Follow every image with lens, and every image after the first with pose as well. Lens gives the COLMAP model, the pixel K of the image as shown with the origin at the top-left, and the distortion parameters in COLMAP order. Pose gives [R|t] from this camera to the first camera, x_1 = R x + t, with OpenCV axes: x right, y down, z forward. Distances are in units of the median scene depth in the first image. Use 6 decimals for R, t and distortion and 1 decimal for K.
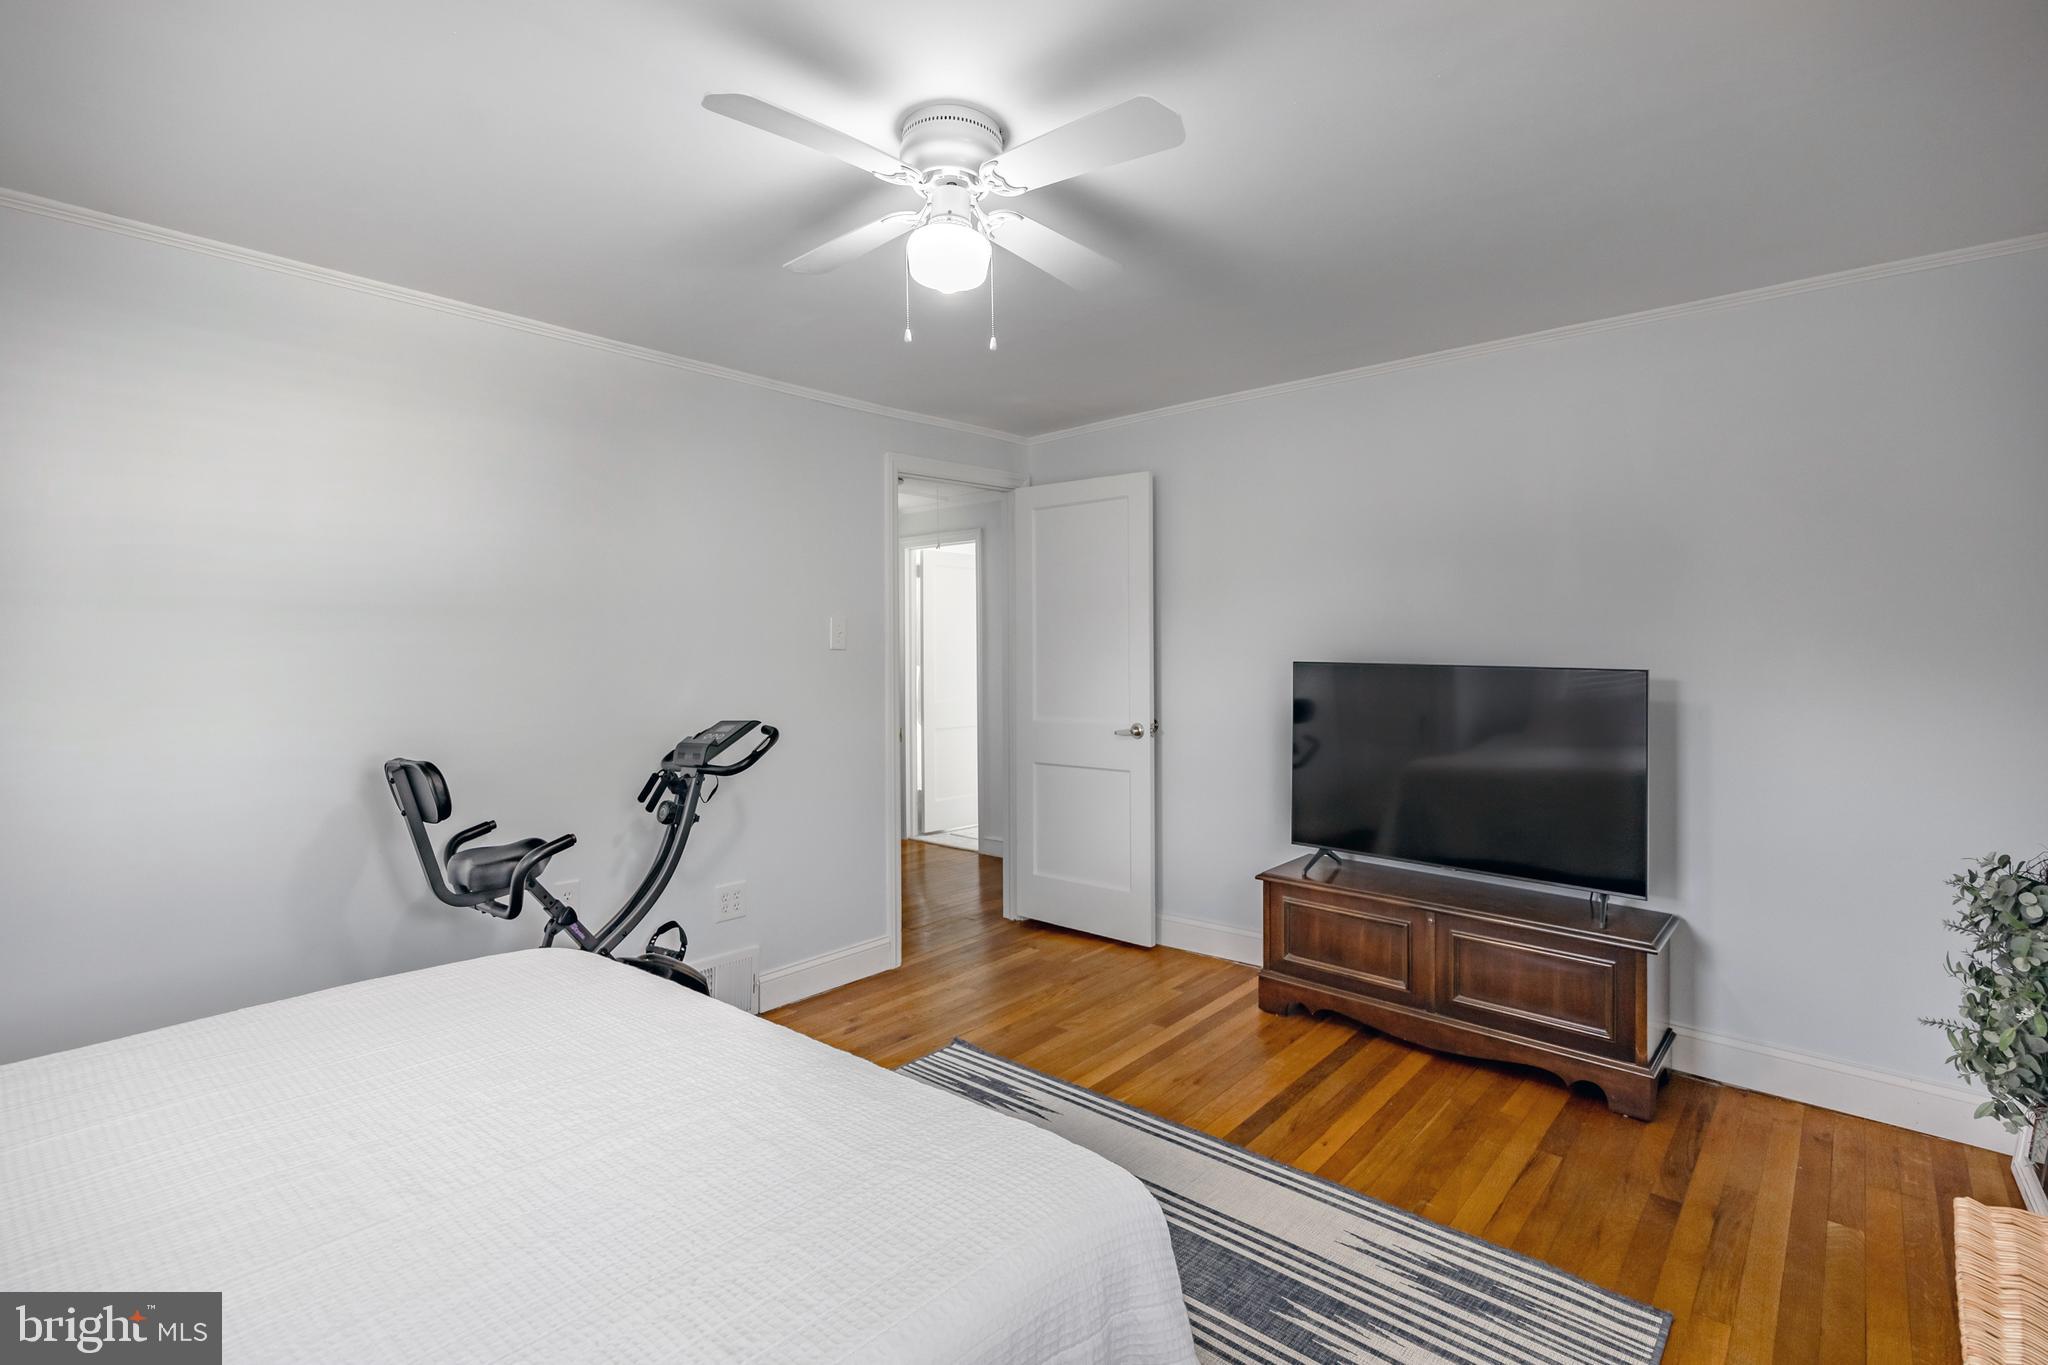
lens RADIAL K [[946.2, 0, 1031.2], [0, 946.2, 673.5], [0, 0, 1]] dist [-0.005098, 0.001396]
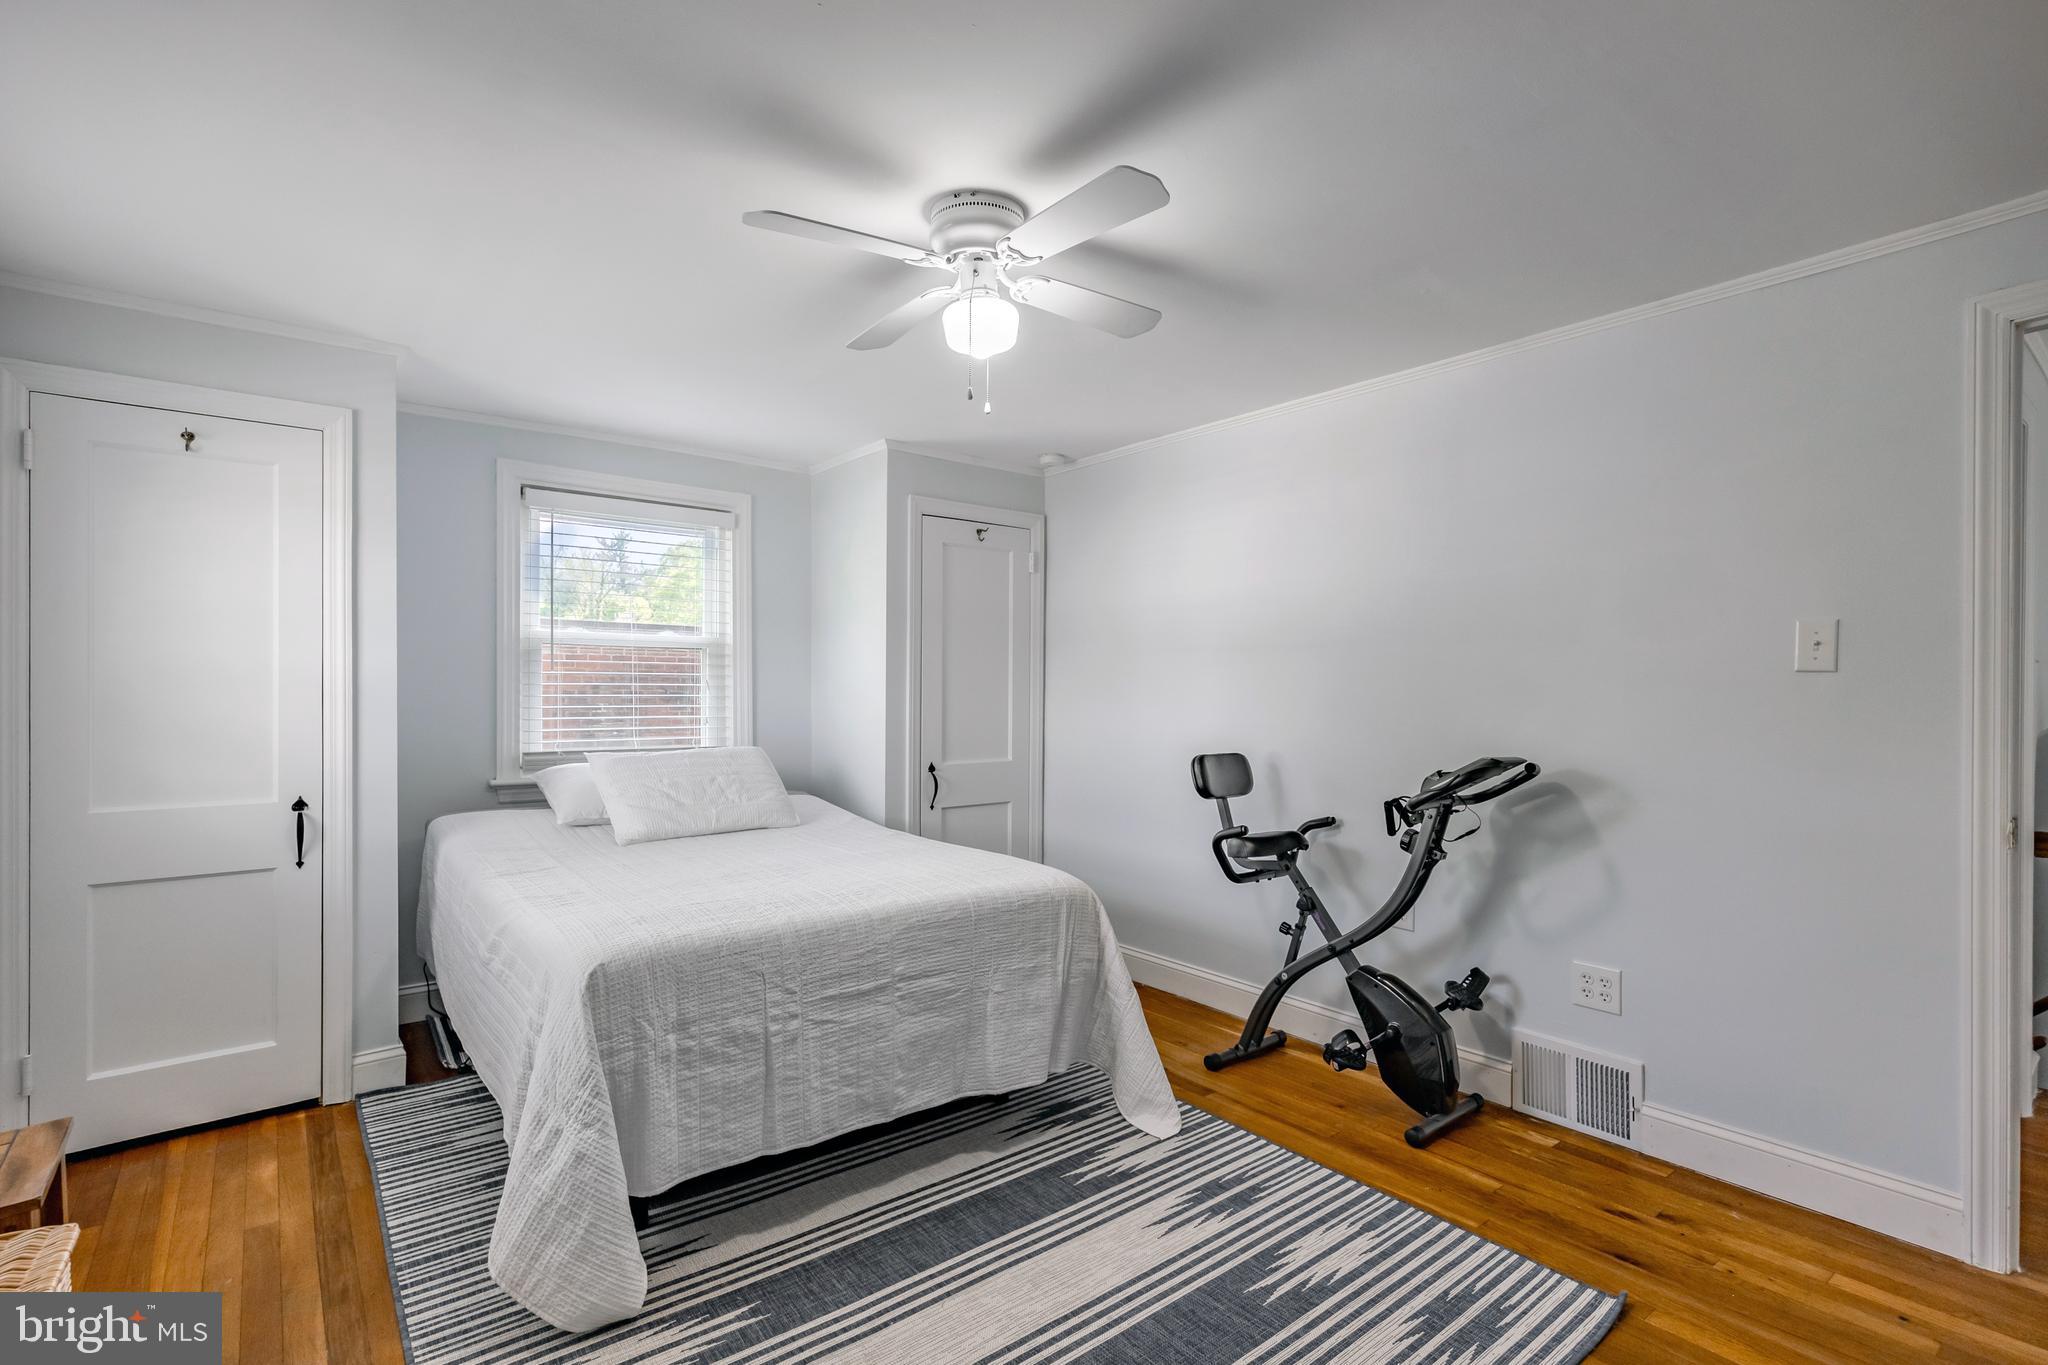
lens RADIAL K [[946.2, 0, 1030.5], [0, 946.2, 684.7], [0, 0, 1]] dist [-0.005098, 0.001396]
pose [[-0.186821, -0.000830, -0.982394, 0.622755], [-0.016970, 0.999853, 0.002382, -0.010586], [0.982247, 0.017116, -0.186808, 0.748474]]
